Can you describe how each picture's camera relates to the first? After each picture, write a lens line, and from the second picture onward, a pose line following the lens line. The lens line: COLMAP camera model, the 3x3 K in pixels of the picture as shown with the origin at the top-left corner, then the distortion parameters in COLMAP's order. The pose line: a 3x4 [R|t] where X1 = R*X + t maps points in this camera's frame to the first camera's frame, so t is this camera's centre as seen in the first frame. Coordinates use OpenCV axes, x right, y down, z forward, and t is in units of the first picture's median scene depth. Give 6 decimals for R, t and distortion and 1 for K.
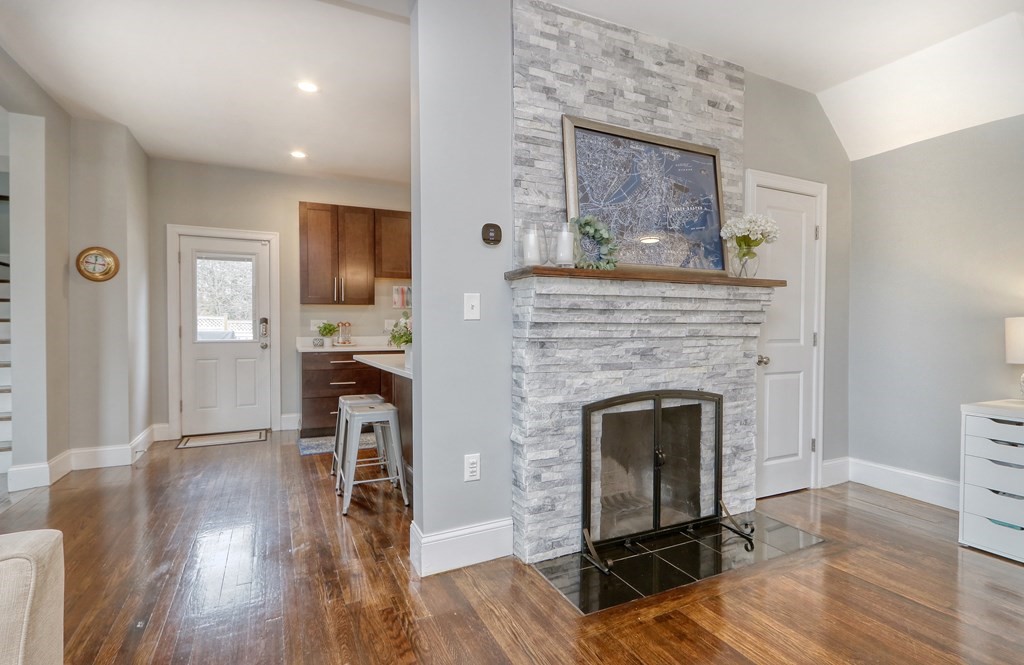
lens RADIAL K [[501.8, 0, 511.8], [0, 501.8, 335.7], [0, 0, 1]] dist [-0.002111, 0.000152]
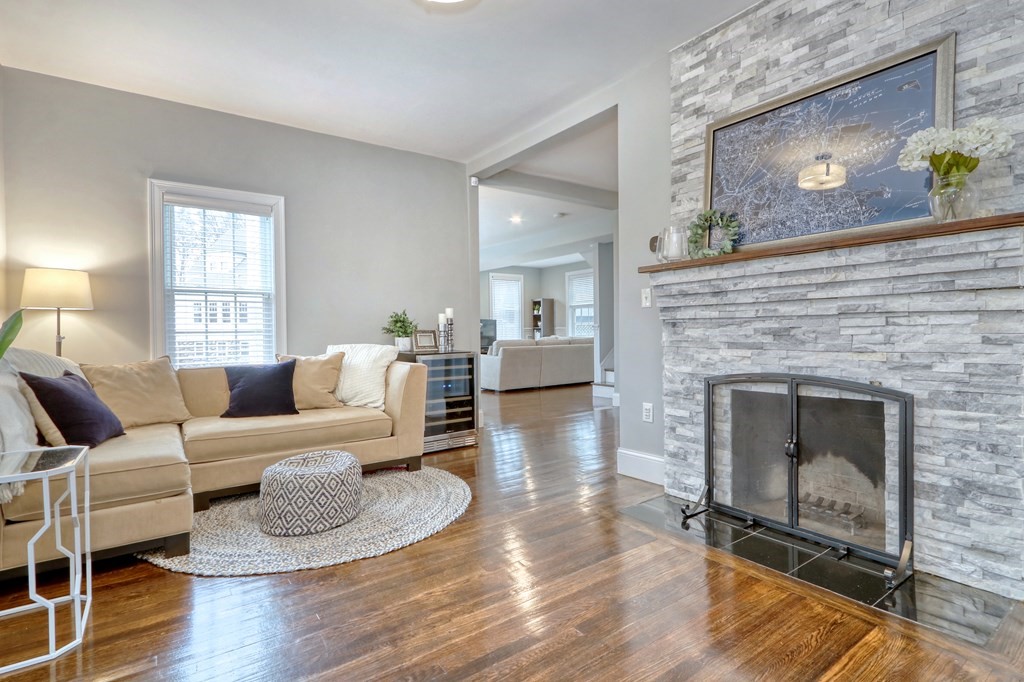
lens RADIAL K [[493.5, 0, 510.9], [0, 493.5, 337.4], [0, 0, 1]] dist [0.003073, -0.000302]
pose [[0.171097, 0.012706, -0.985172, 1.125389], [-0.003542, 0.999918, 0.012281, 0.033844], [0.985248, 0.001388, 0.171128, 0.355895]]
